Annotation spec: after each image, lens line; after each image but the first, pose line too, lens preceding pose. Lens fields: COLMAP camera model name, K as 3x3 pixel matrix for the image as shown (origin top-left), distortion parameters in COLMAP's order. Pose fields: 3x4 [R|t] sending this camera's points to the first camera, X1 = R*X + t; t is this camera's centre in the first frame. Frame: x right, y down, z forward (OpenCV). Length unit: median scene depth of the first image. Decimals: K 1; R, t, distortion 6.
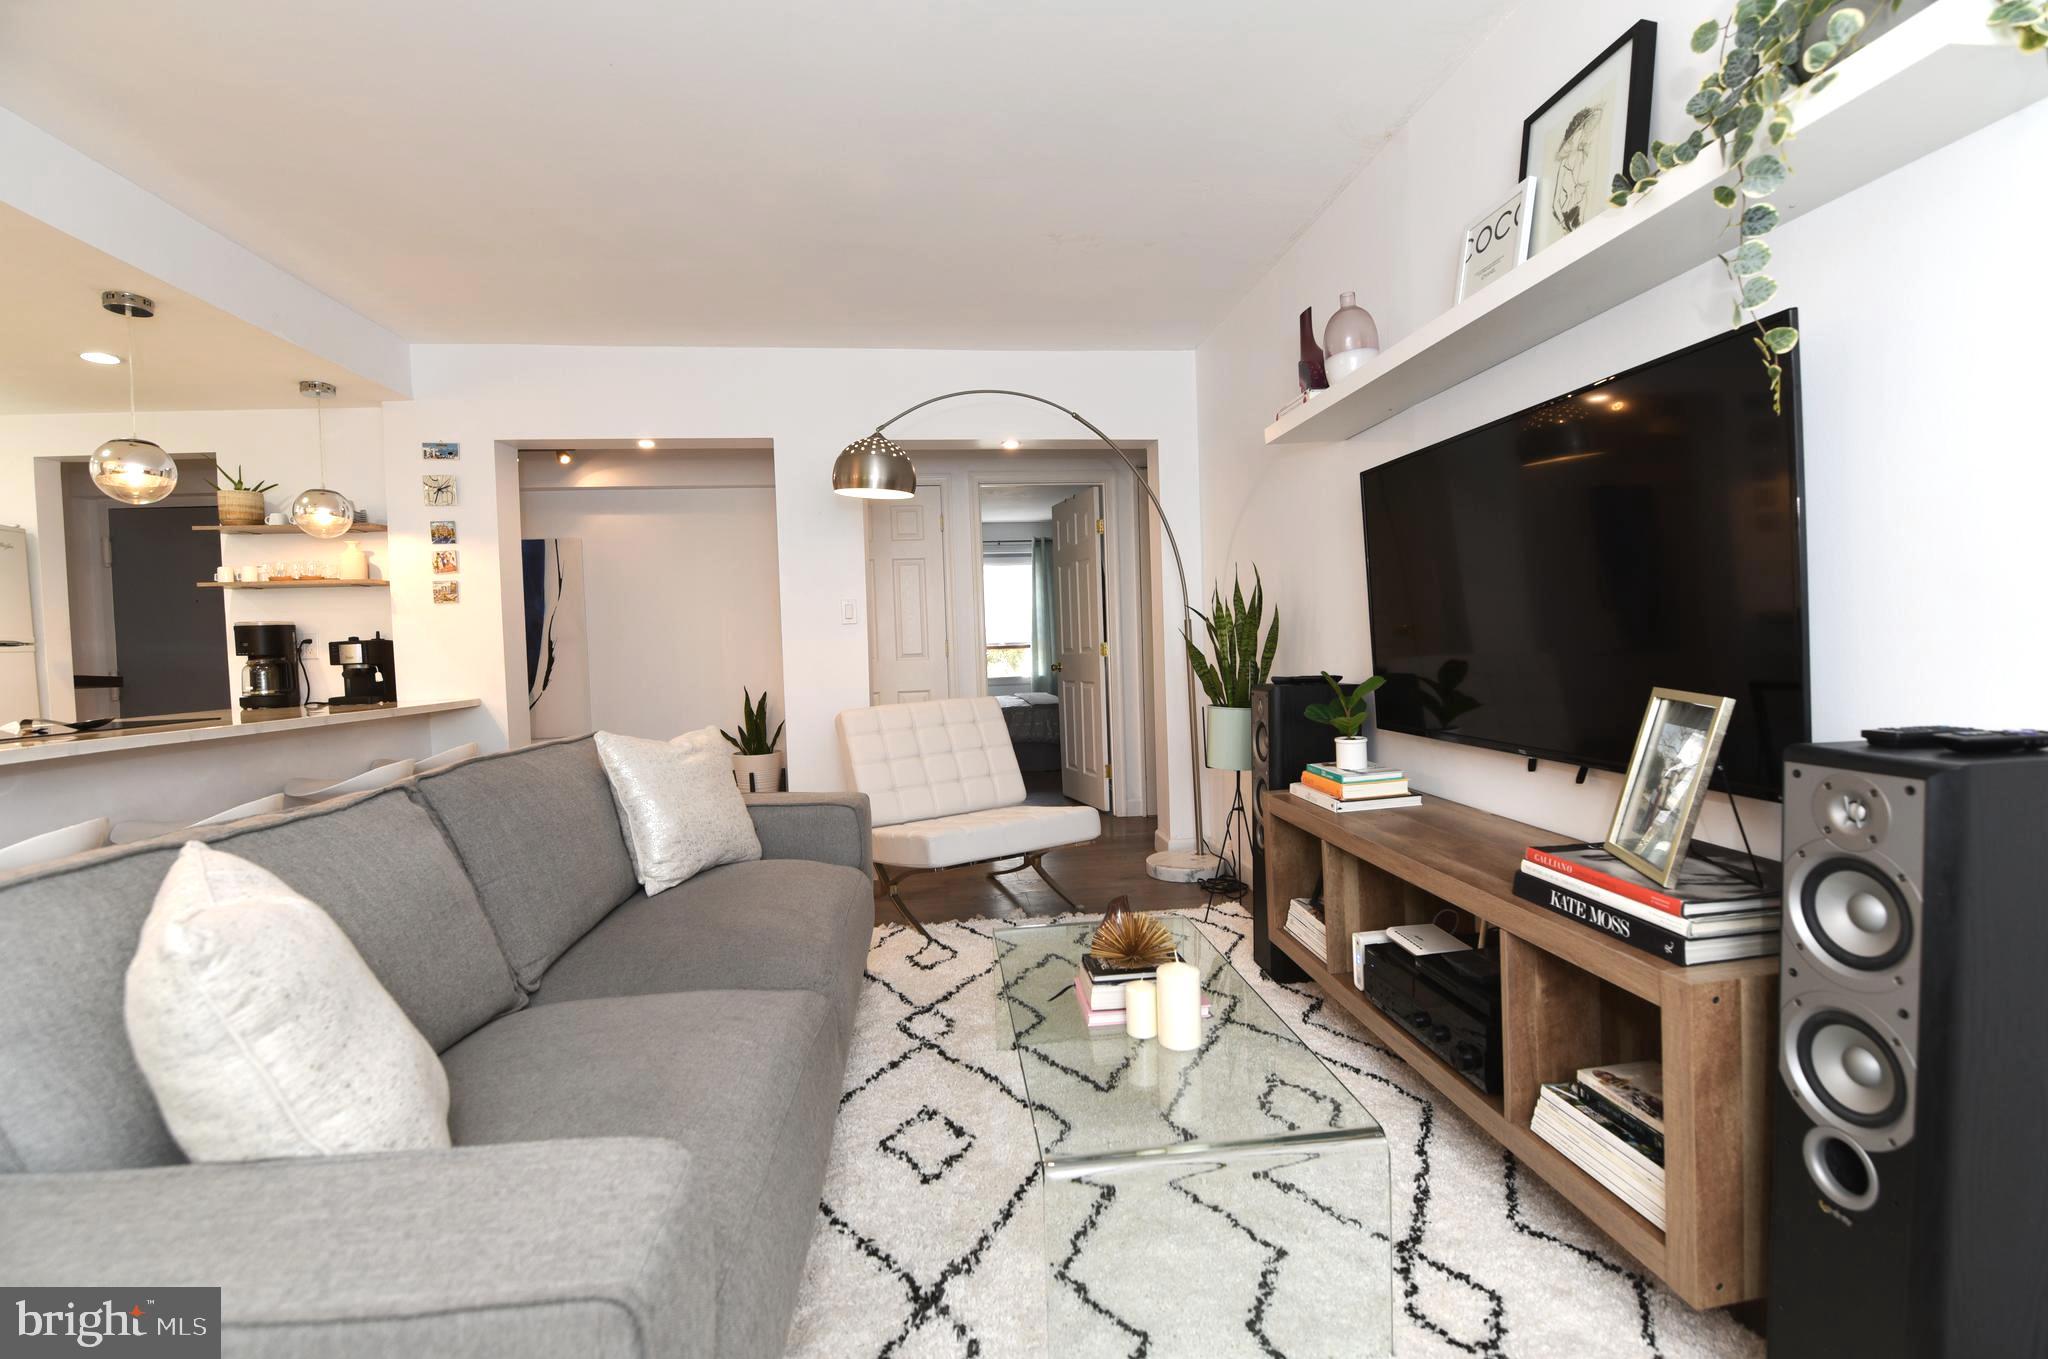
lens RADIAL K [[895.2, 0, 1020.1], [0, 895.2, 677.9], [0, 0, 1]] dist [-0.011602, -0.002128]
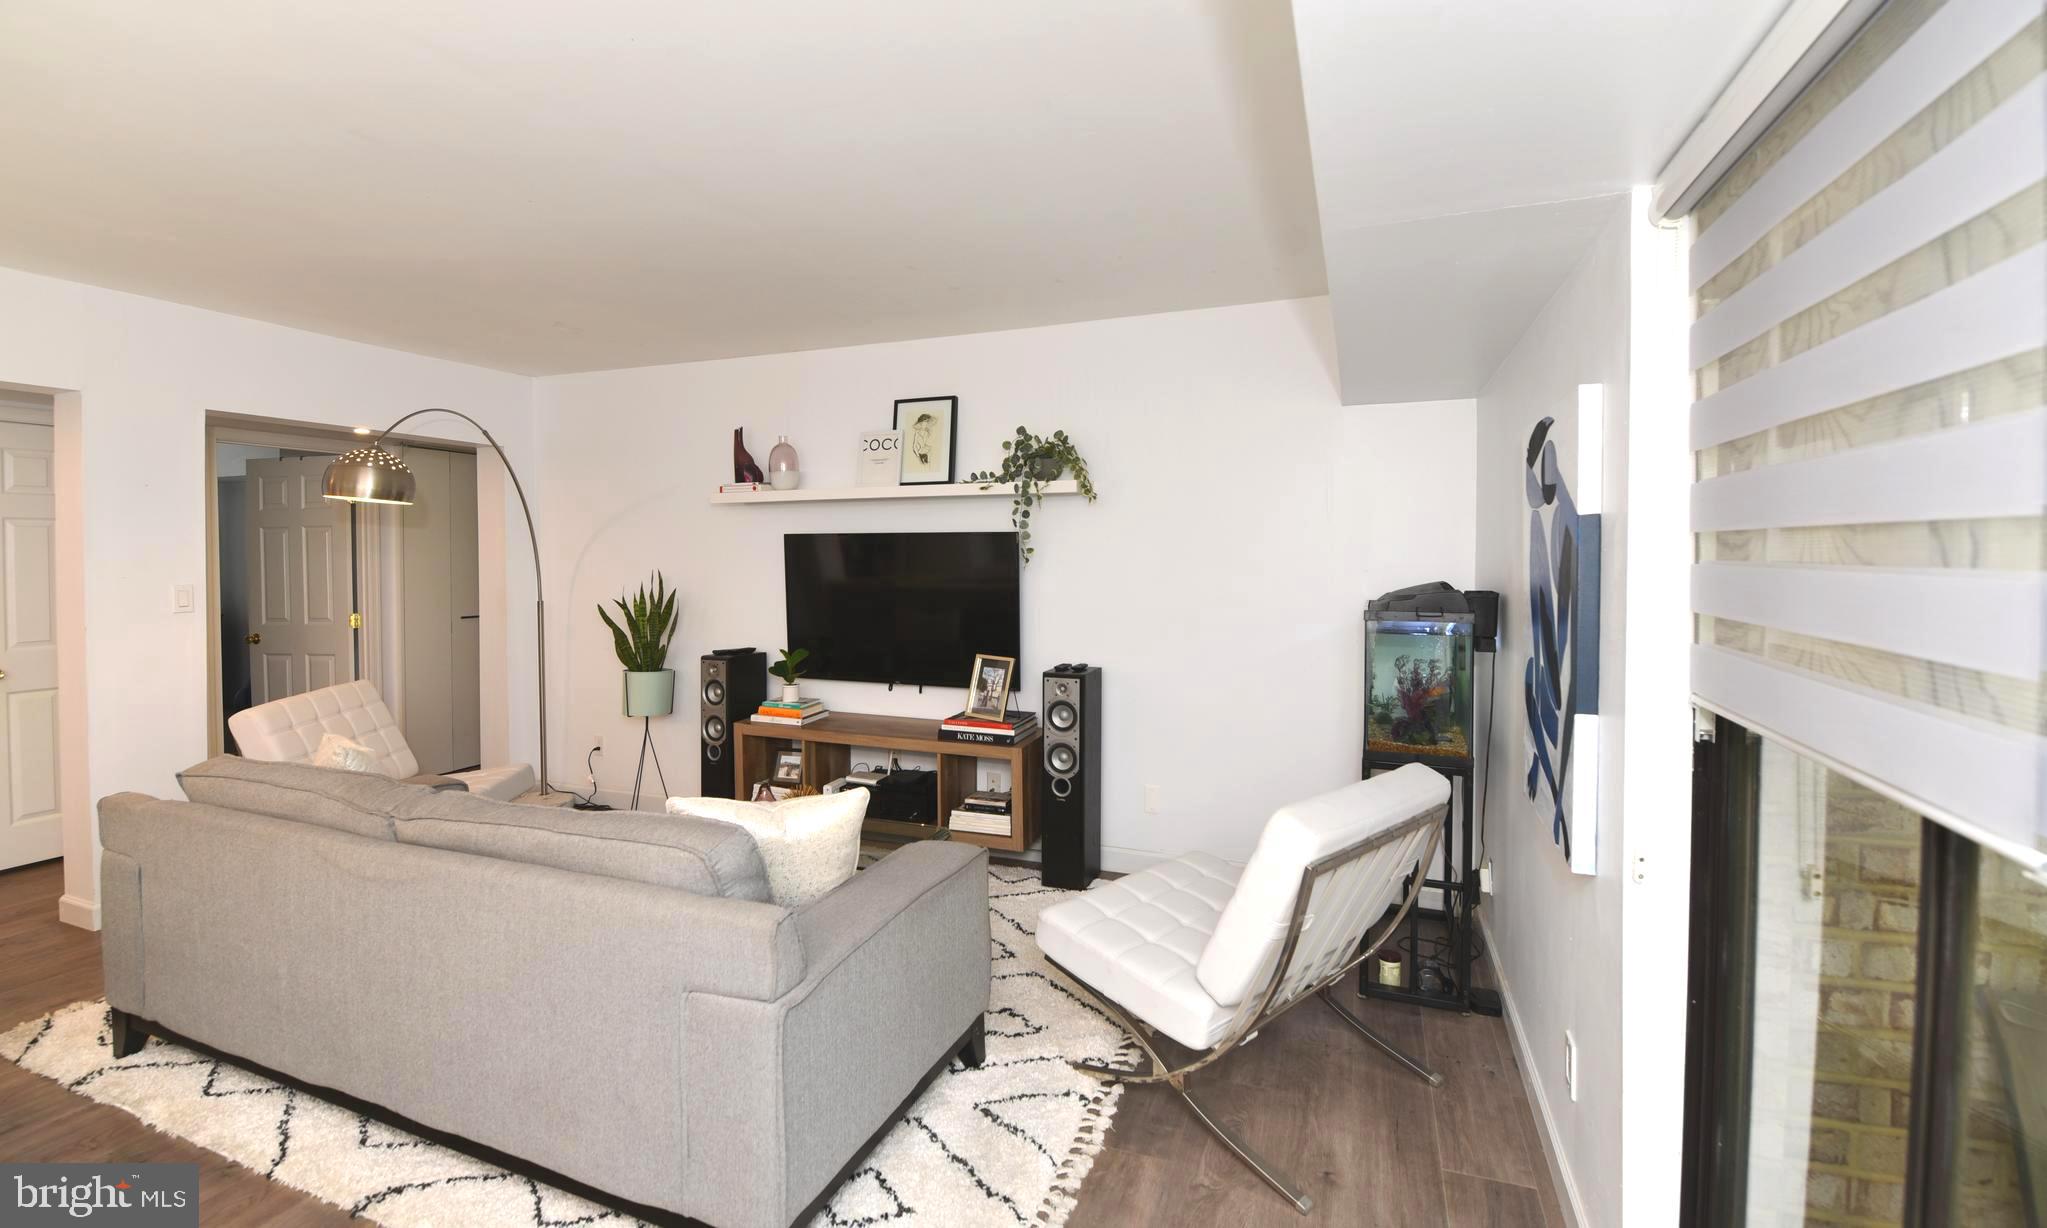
lens RADIAL K [[885.7, 0, 1017.8], [0, 885.7, 569.9], [0, 0, 1]] dist [-0.008266, -0.003529]
pose [[0.462503, 0.014975, 0.886491, -1.430751], [0.022700, 0.999330, -0.028724, -0.143903], [-0.886327, 0.033408, 0.461853, -0.336295]]
